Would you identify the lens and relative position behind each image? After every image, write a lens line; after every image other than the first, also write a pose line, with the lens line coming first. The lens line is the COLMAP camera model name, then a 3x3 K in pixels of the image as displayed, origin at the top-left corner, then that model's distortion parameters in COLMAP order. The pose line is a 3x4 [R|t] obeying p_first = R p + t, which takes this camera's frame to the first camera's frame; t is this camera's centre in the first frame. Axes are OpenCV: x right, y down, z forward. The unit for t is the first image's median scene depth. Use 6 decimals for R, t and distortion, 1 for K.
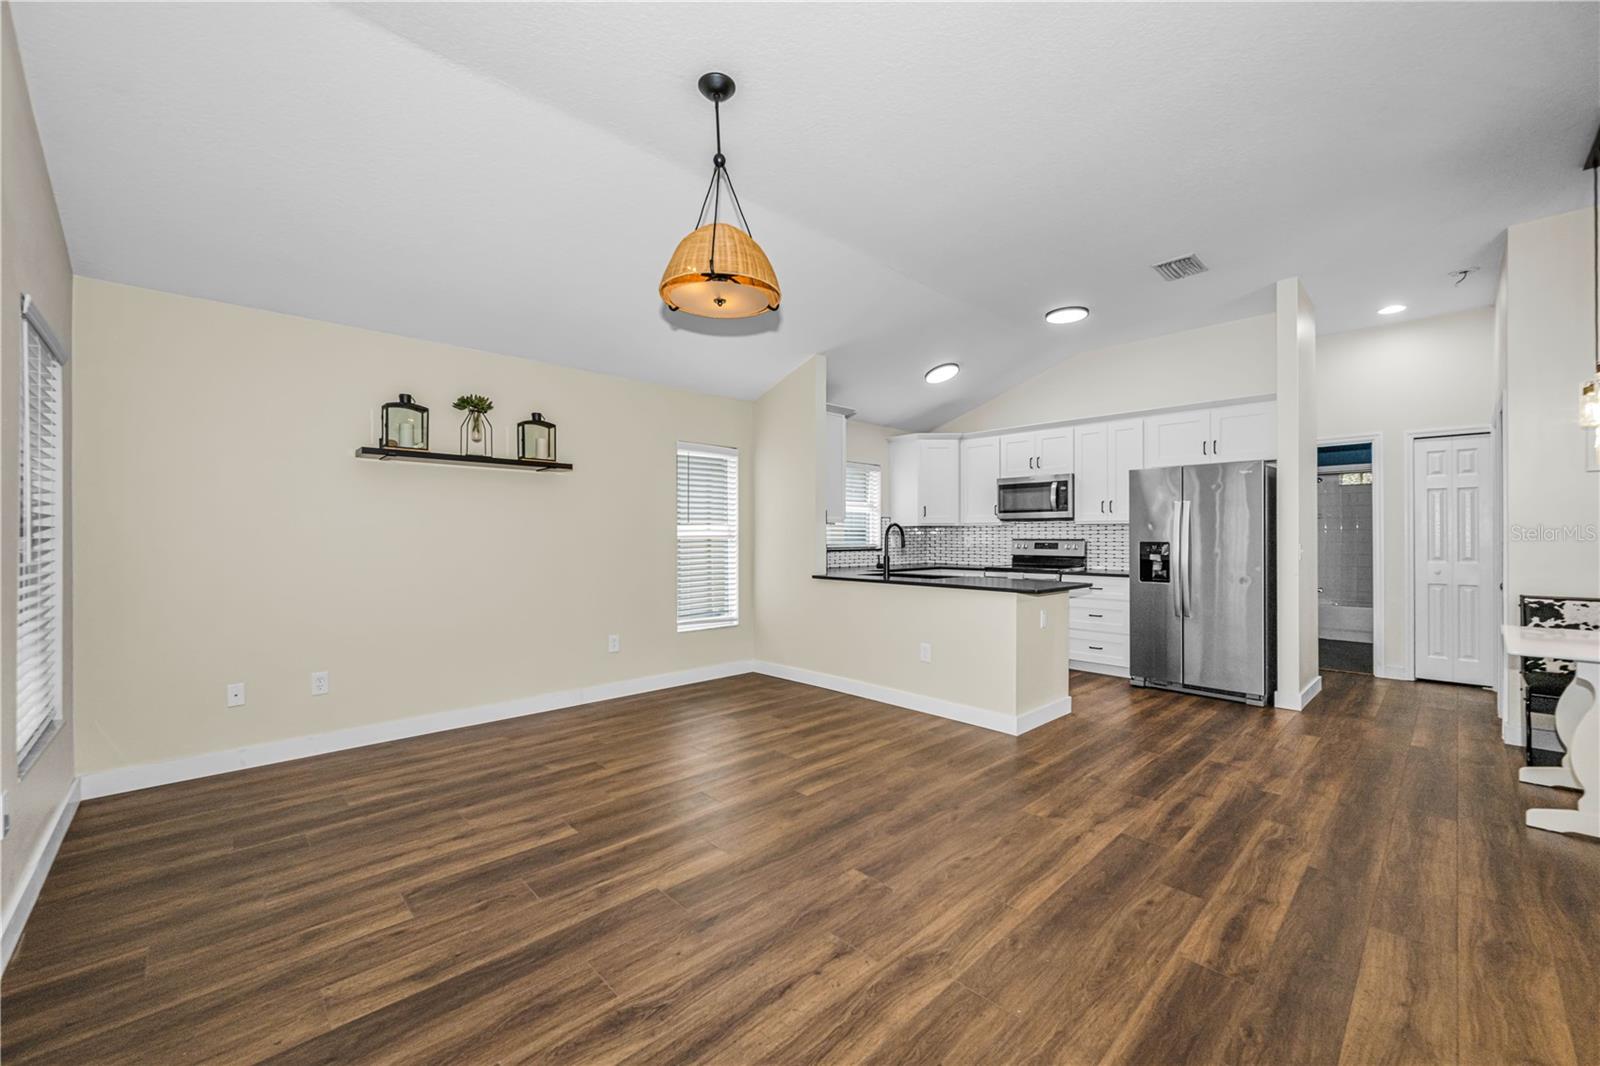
lens RADIAL K [[631.1, 0, 801.1], [0, 631.1, 538.6], [0, 0, 1]] dist [-0.000677, -0.000026]
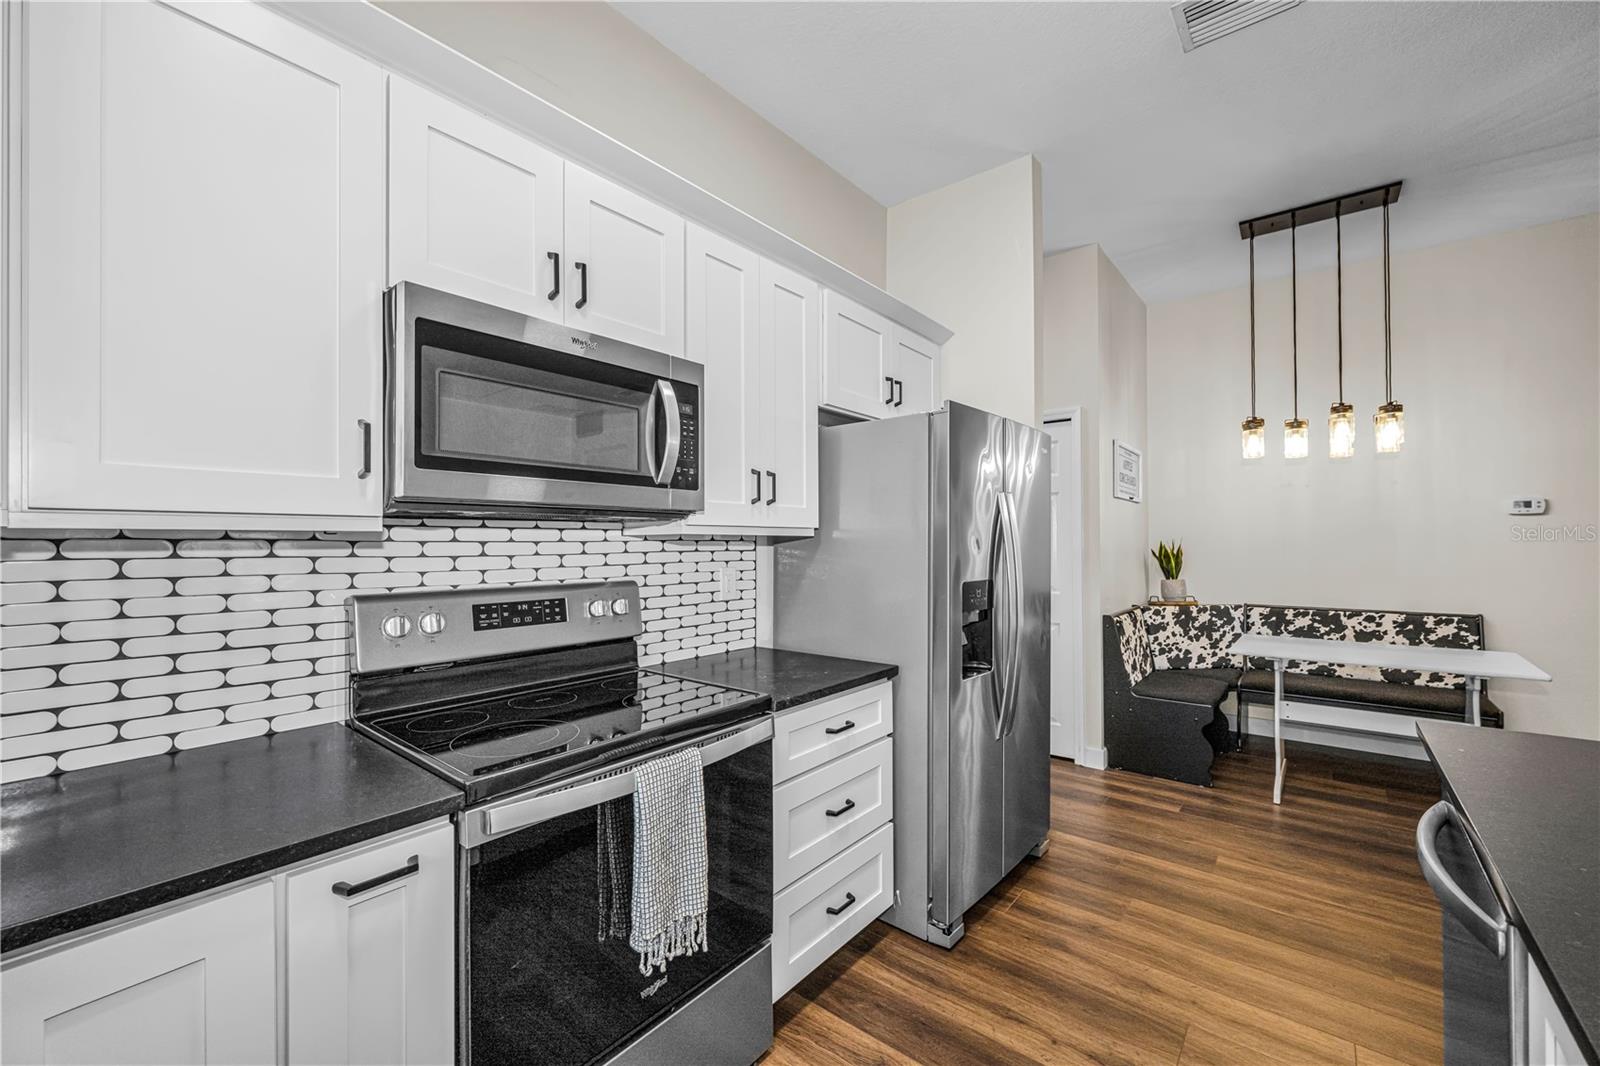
lens RADIAL K [[637.5, 0, 800.1], [0, 637.5, 540.2], [0, 0, 1]] dist [-0.001759, -0.000400]
pose [[-0.119008, 0.005454, 0.992878, 0.195258], [0.007898, 0.999958, -0.004546, -0.029403], [-0.992862, 0.007301, -0.119046, 1.599775]]
